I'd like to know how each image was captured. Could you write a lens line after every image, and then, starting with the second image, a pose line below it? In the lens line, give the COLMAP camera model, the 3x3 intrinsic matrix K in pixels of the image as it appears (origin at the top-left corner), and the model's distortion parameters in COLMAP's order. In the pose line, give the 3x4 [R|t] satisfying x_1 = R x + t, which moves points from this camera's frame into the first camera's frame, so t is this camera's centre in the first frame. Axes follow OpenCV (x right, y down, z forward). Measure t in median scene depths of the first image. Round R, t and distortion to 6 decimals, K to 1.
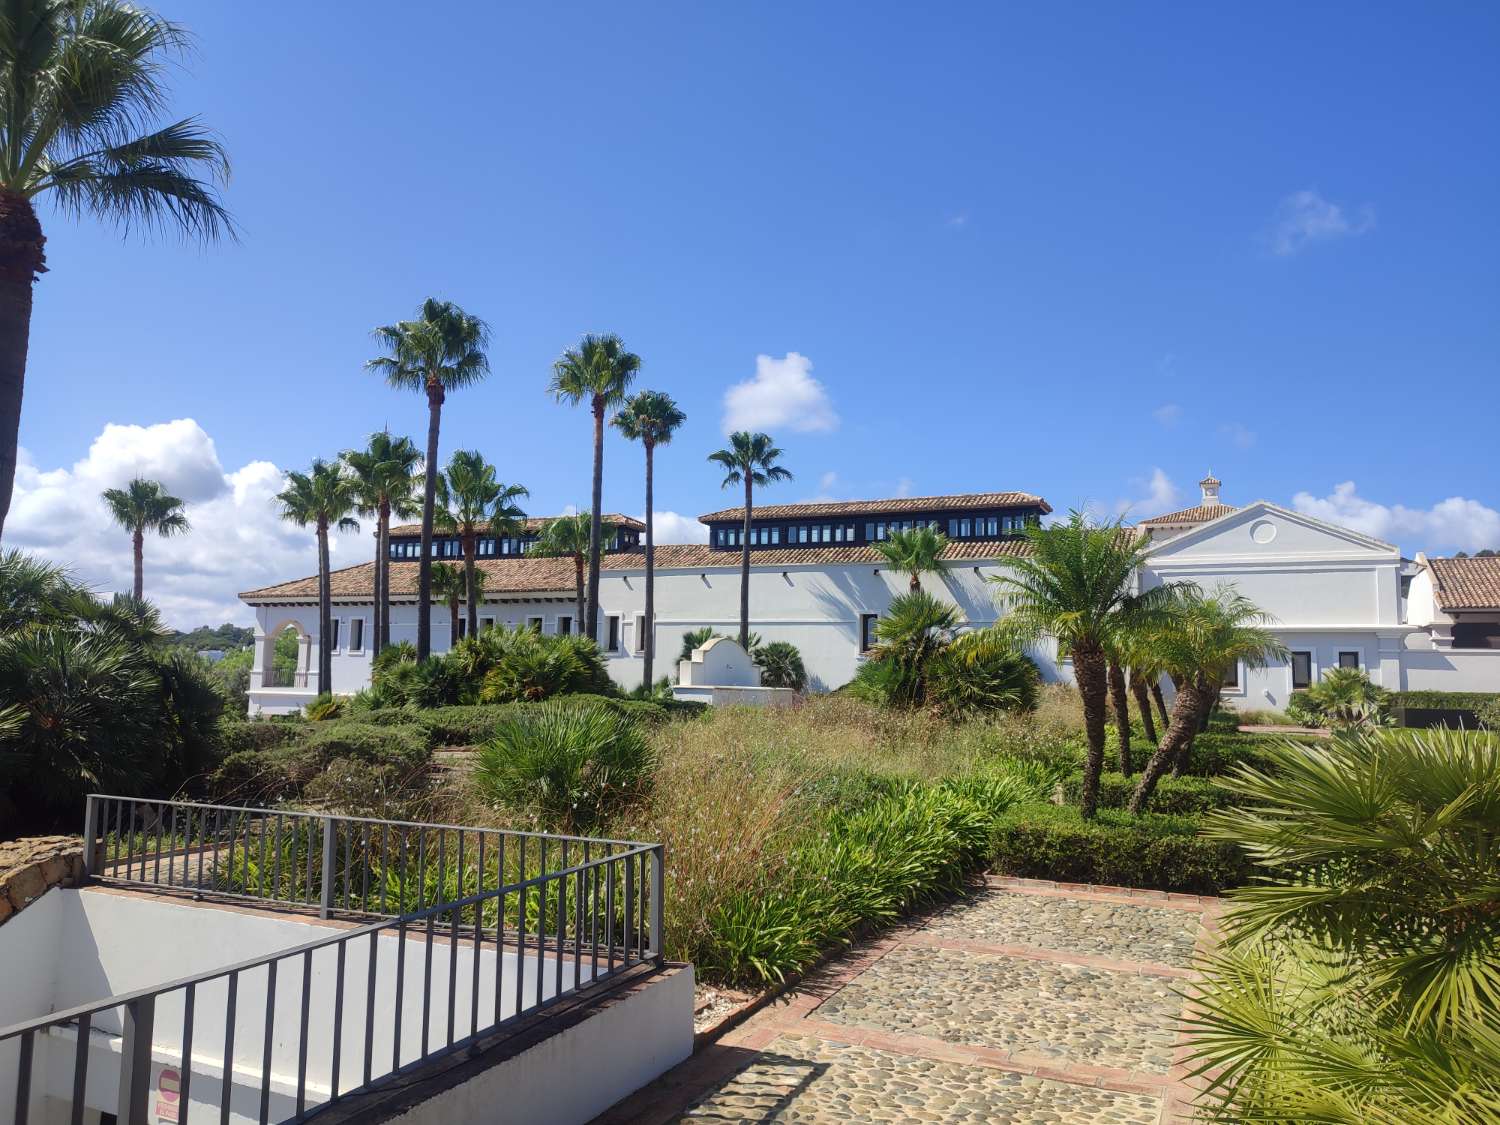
lens RADIAL K [[1056.5, 0, 750.0], [0, 1056.5, 562.5], [0, 0, 1]] dist [0.034823, -0.140806]
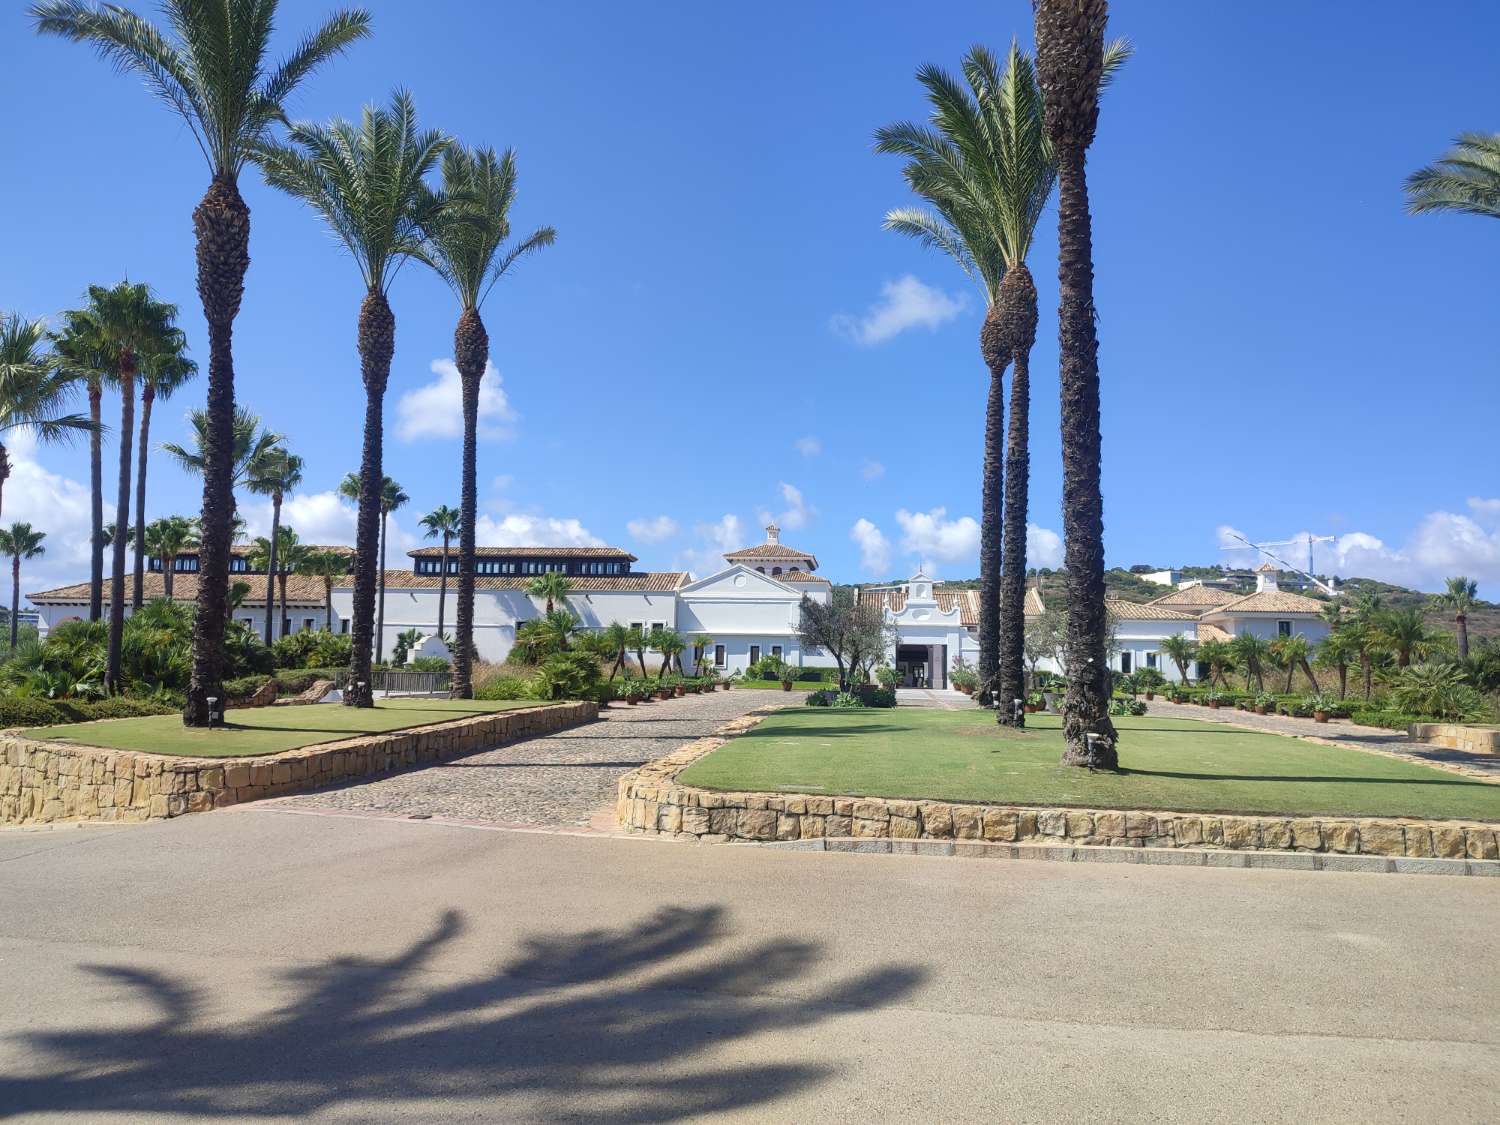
lens RADIAL K [[1056.5, 0, 750.0], [0, 1056.5, 562.5], [0, 0, 1]] dist [0.034823, -0.140806]
pose [[0.951609, 0.031478, 0.305694, -0.051317], [-0.032521, 0.999470, -0.001679, -0.048540], [-0.305585, -0.008343, 0.952128, -0.630135]]
